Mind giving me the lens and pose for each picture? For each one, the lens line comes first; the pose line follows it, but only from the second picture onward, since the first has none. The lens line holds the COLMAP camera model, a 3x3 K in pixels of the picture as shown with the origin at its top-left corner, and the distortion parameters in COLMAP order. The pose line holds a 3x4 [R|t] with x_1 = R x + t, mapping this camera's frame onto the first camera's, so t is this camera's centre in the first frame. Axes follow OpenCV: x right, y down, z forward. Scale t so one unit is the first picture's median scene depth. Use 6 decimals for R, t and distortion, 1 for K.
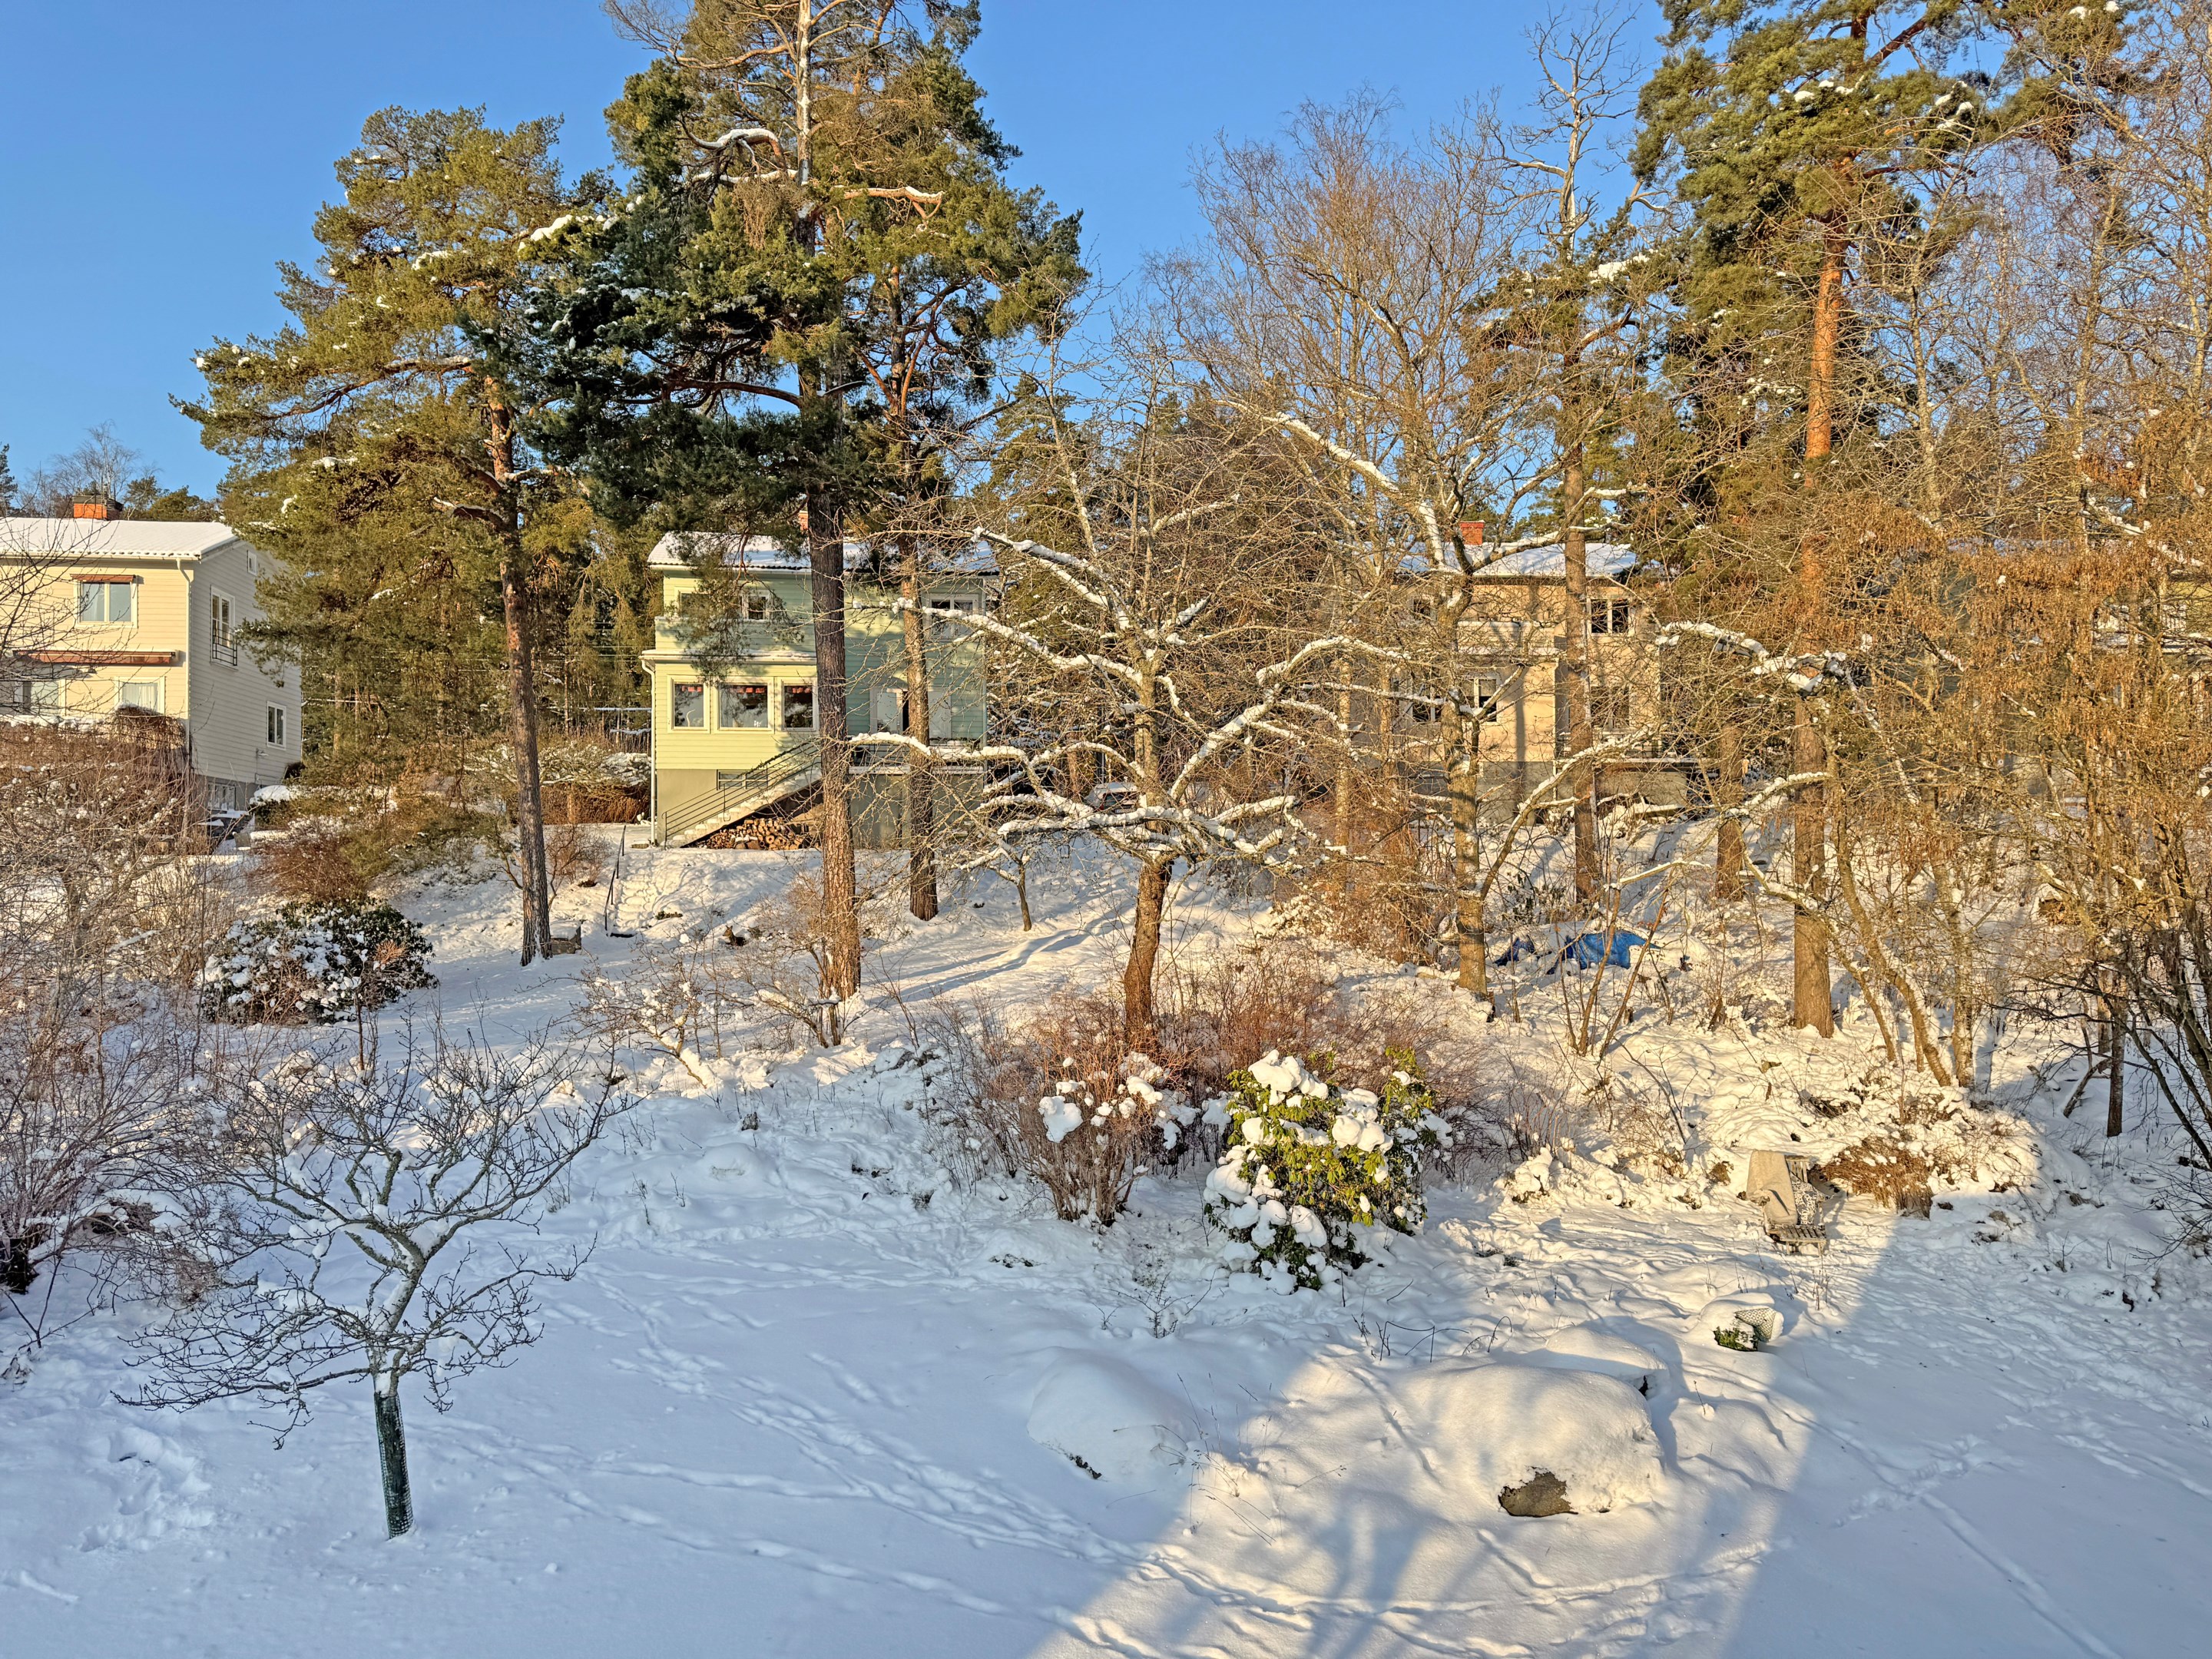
lens RADIAL K [[1549.6, 0, 1101.9], [0, 1549.6, 833.6], [0, 0, 1]] dist [0.031019, -0.029327]
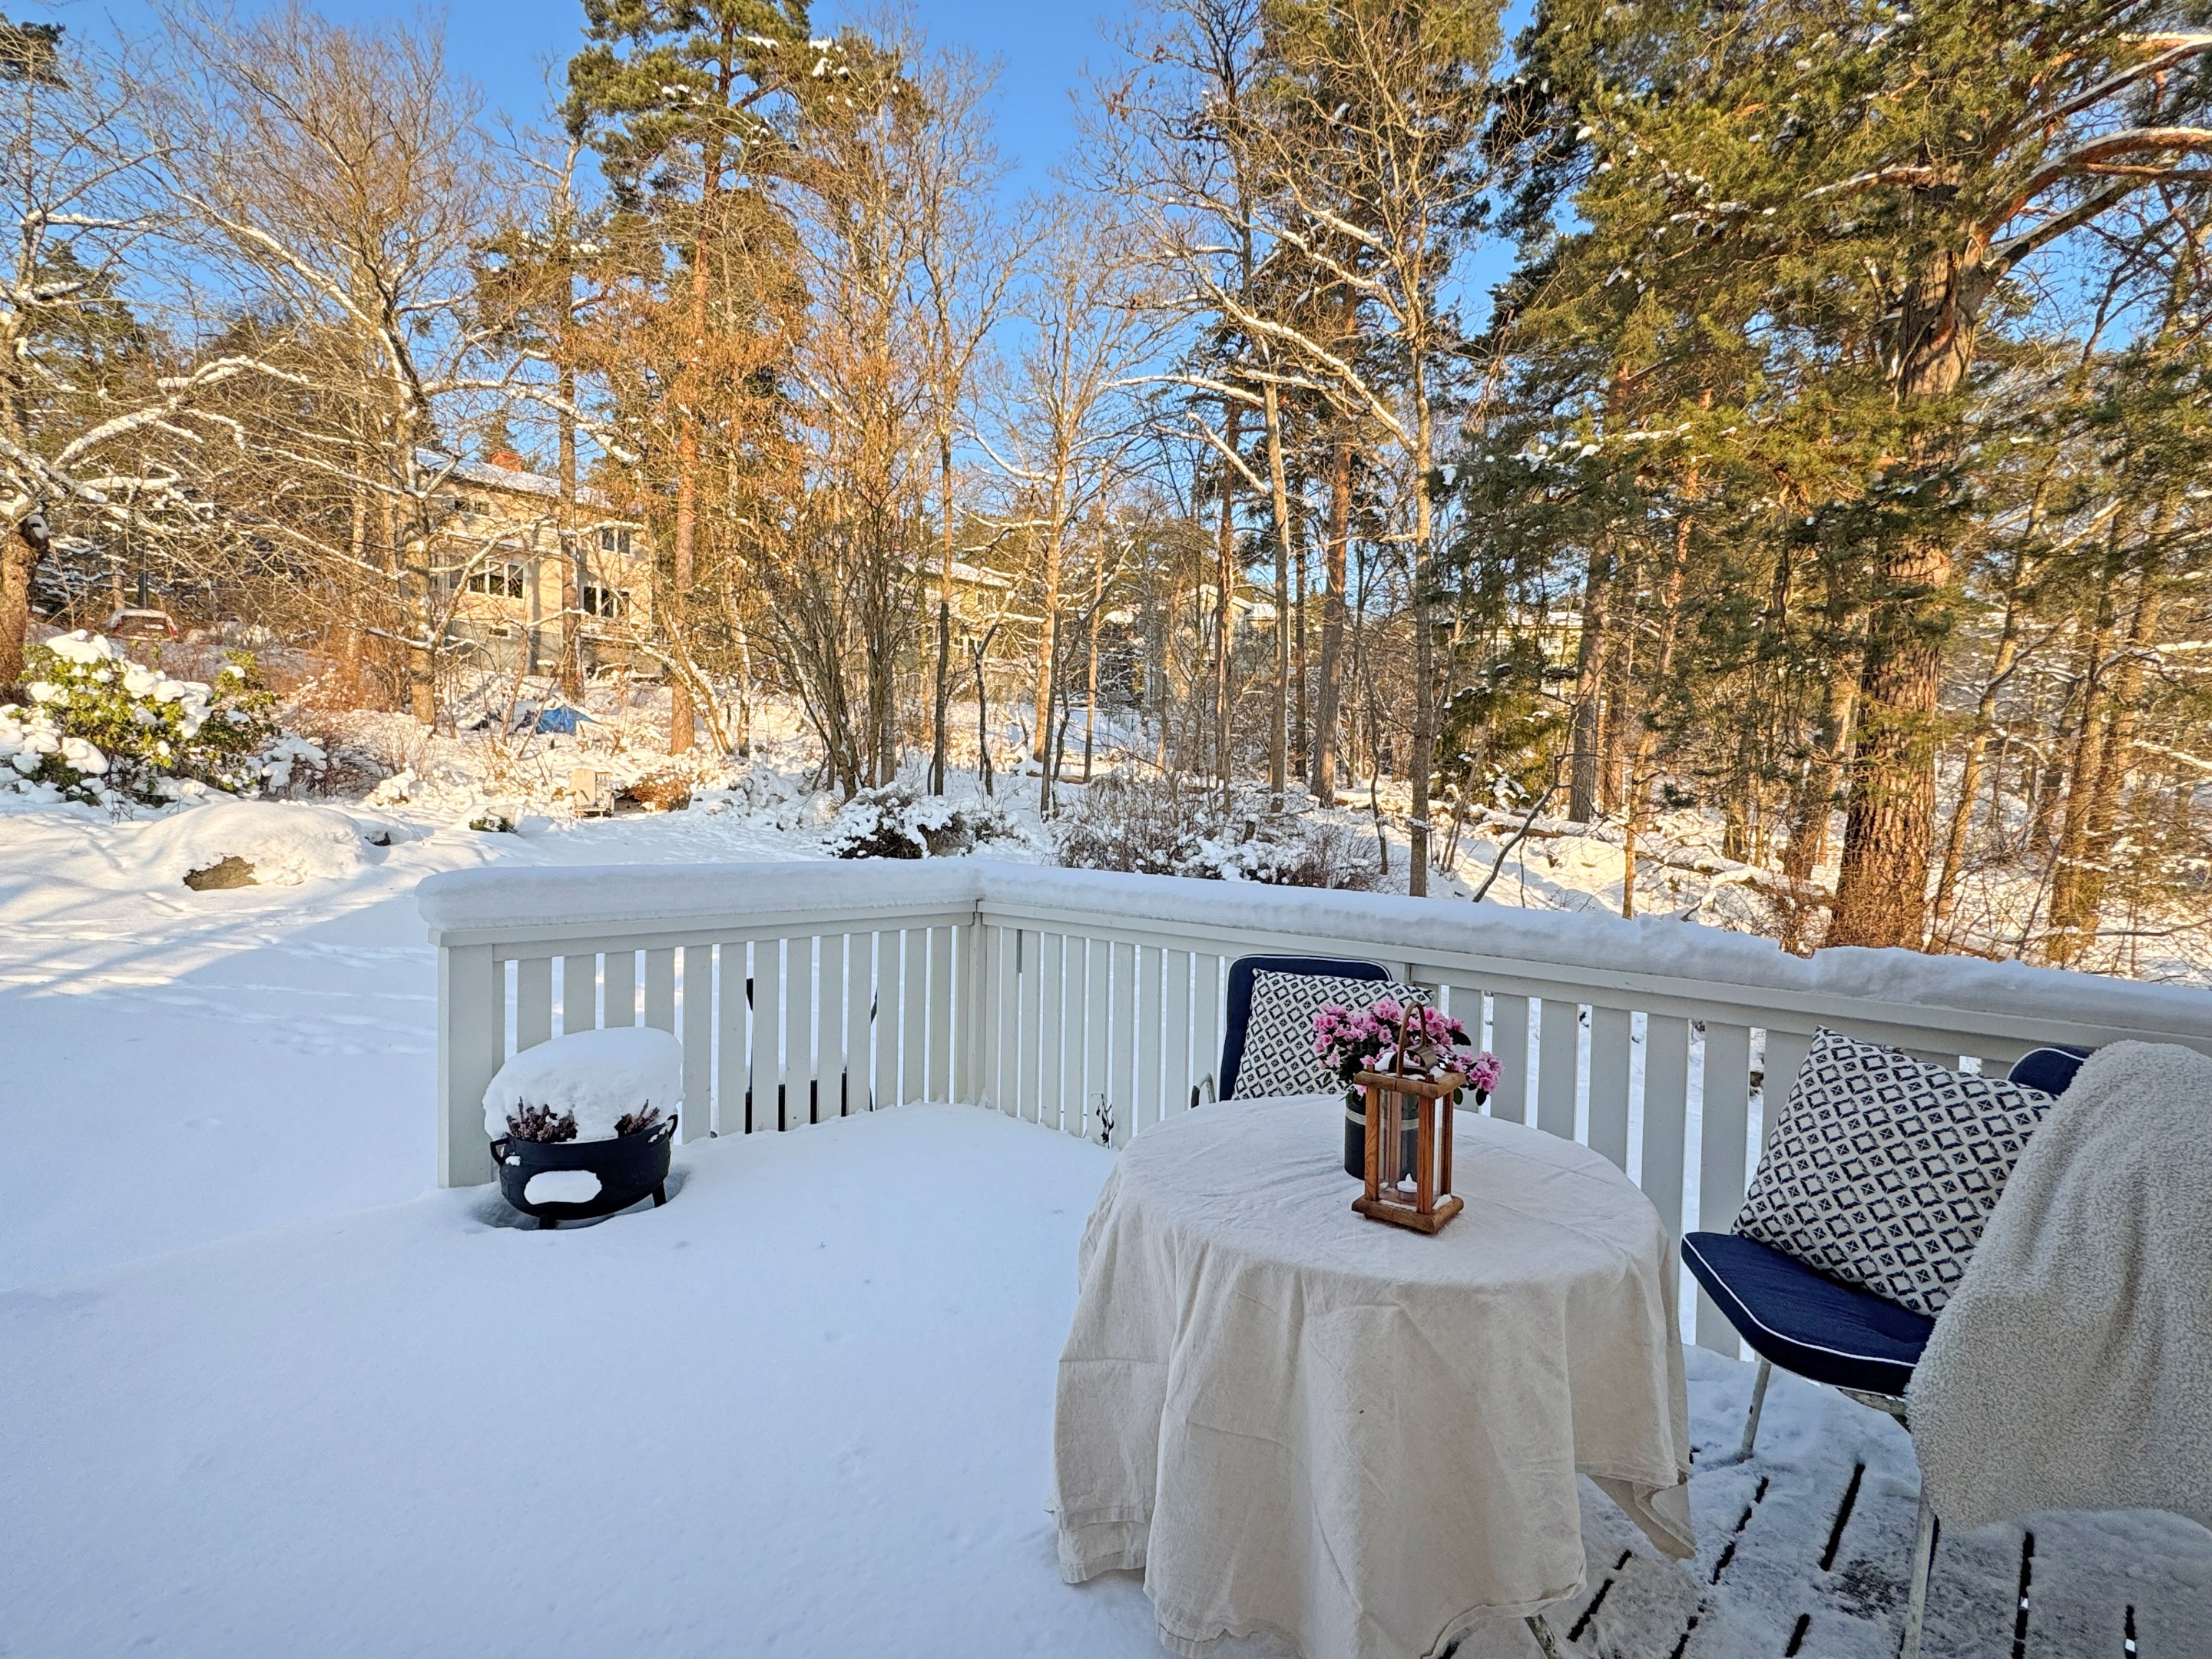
lens RADIAL K [[1037.3, 0, 1098.9], [0, 1037.3, 826.2], [0, 0, 1]] dist [0.001030, -0.000313]
pose [[0.763750, 0.006798, 0.645477, 0.095620], [-0.041149, 0.998424, 0.038173, 0.112373], [-0.644200, -0.055716, 0.762825, -0.024991]]
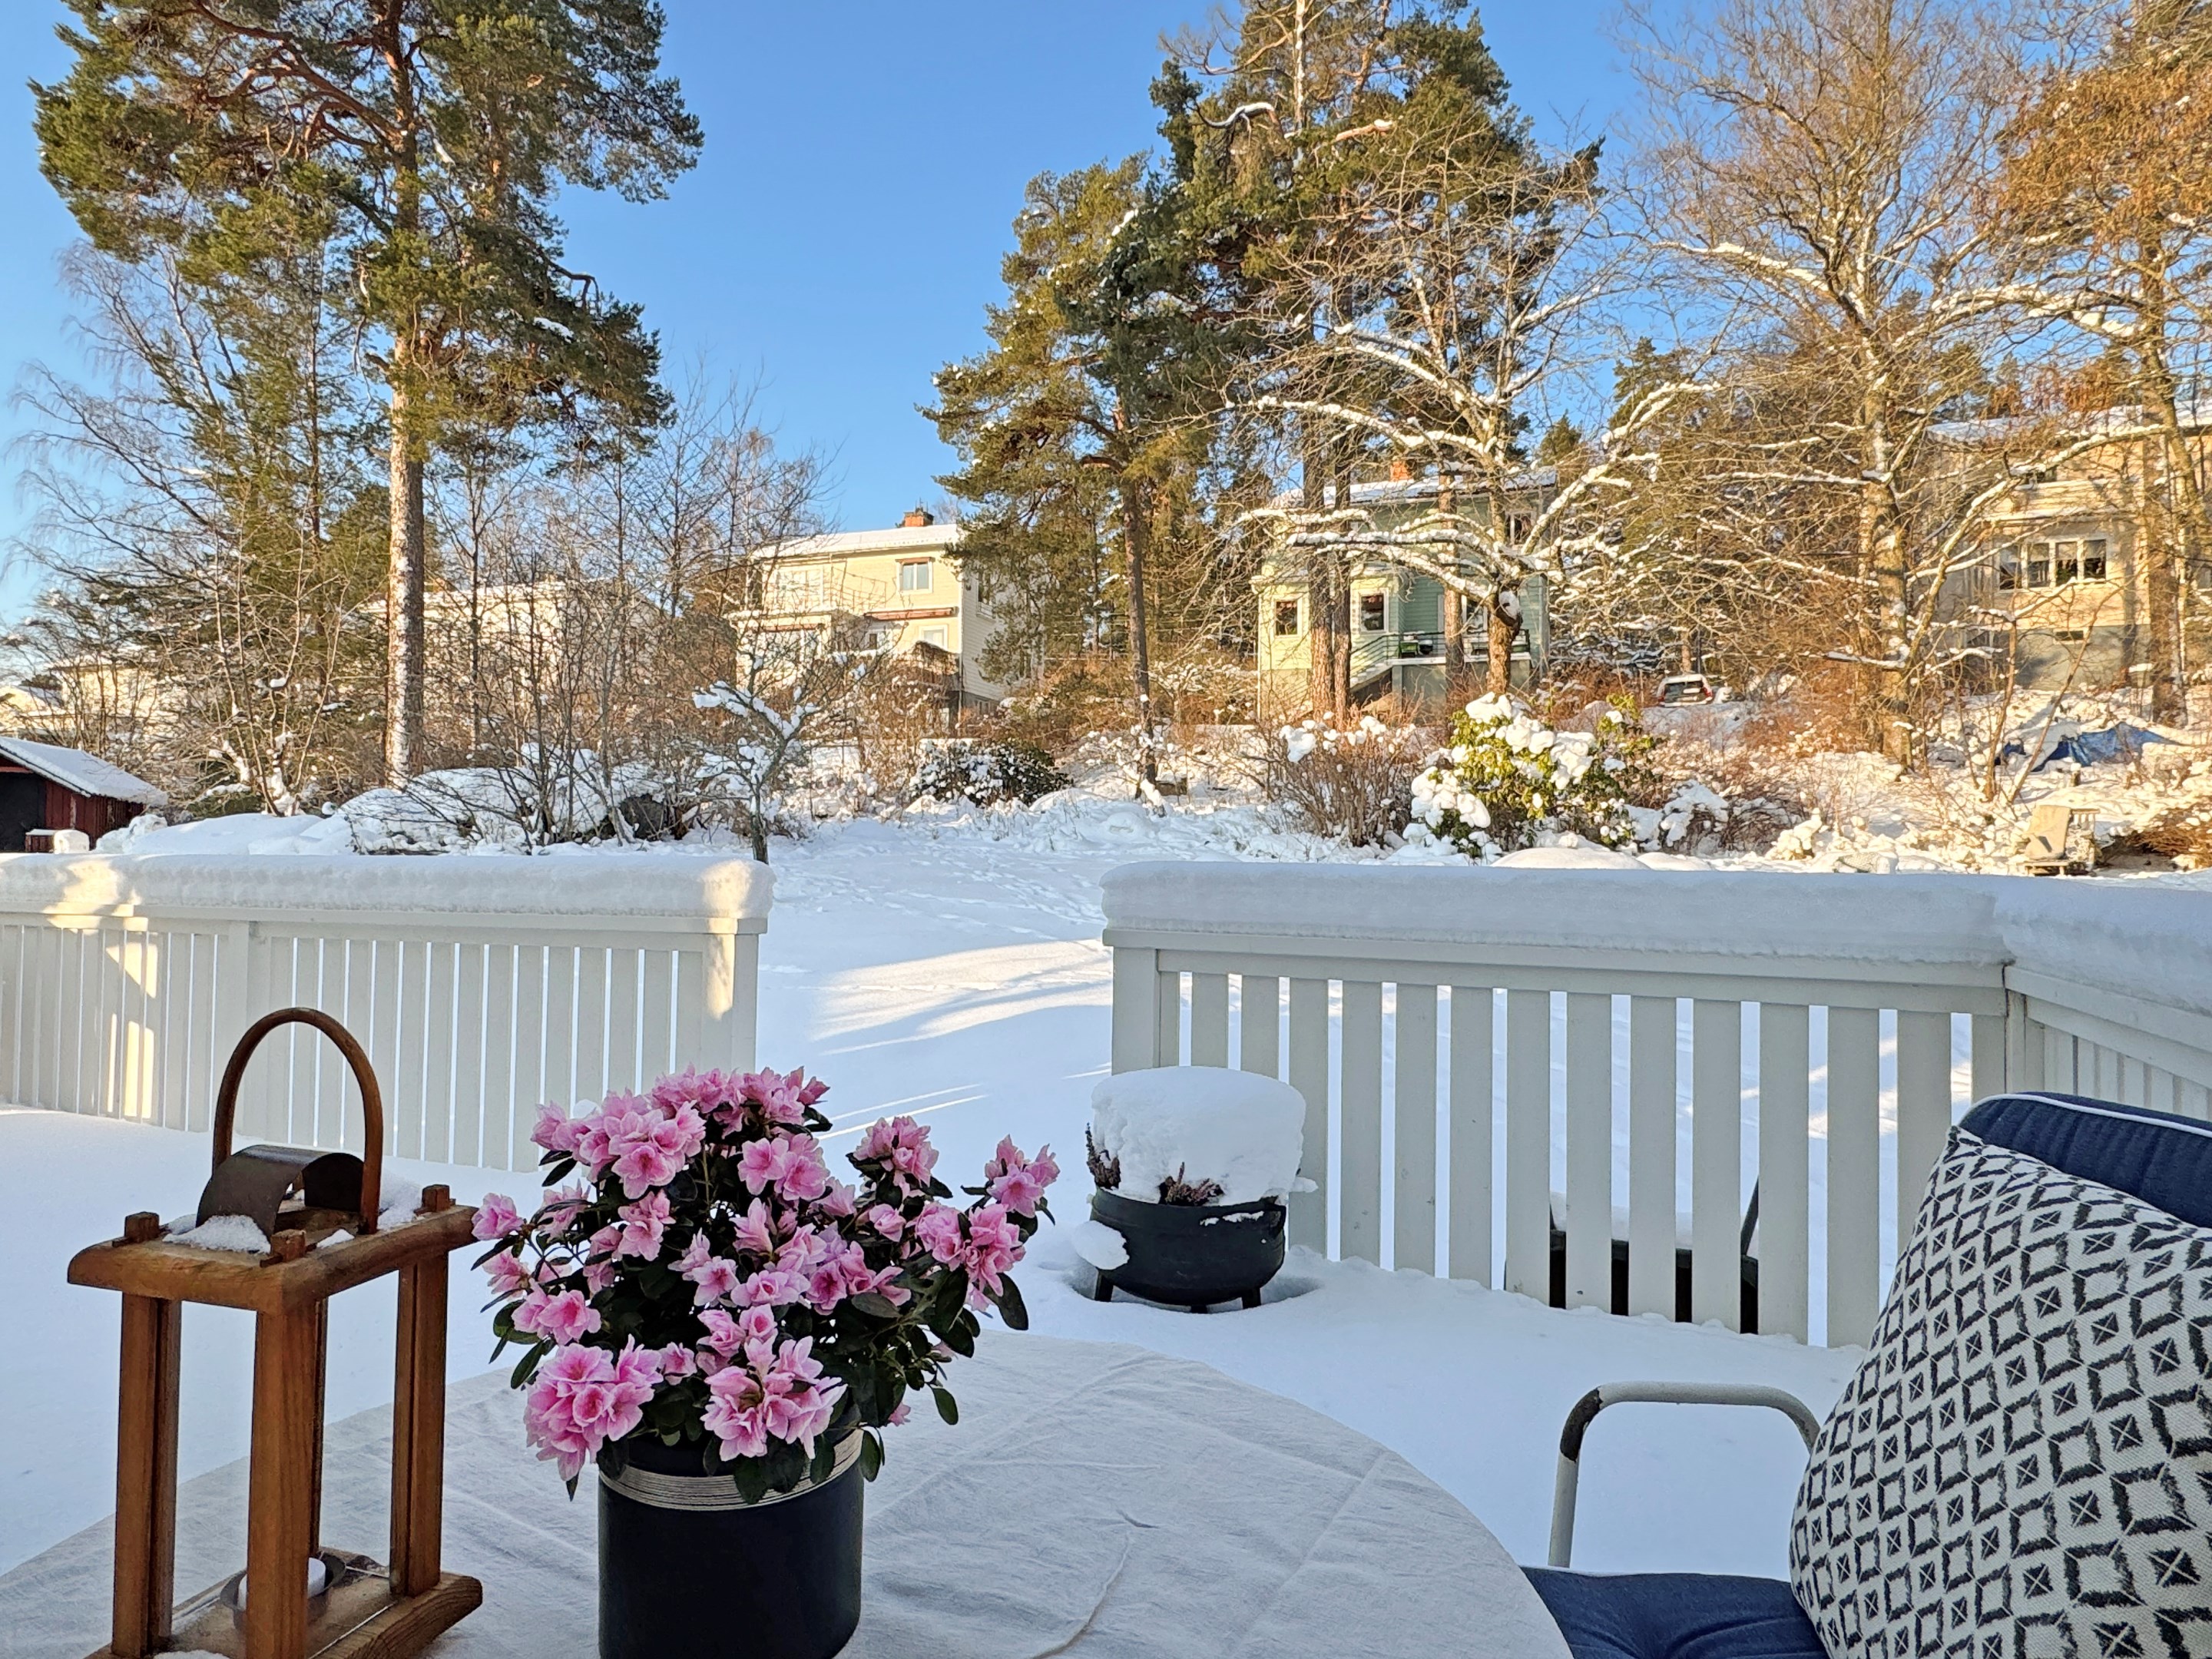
lens RADIAL K [[1316.4, 0, 1103.3], [0, 1316.4, 832.1], [0, 0, 1]] dist [-0.000283, 0.001048]
pose [[0.877722, 0.005293, -0.479140, 0.167575], [-0.001116, 0.999959, 0.009003, 0.119587], [0.479168, -0.007367, 0.877692, -0.008288]]
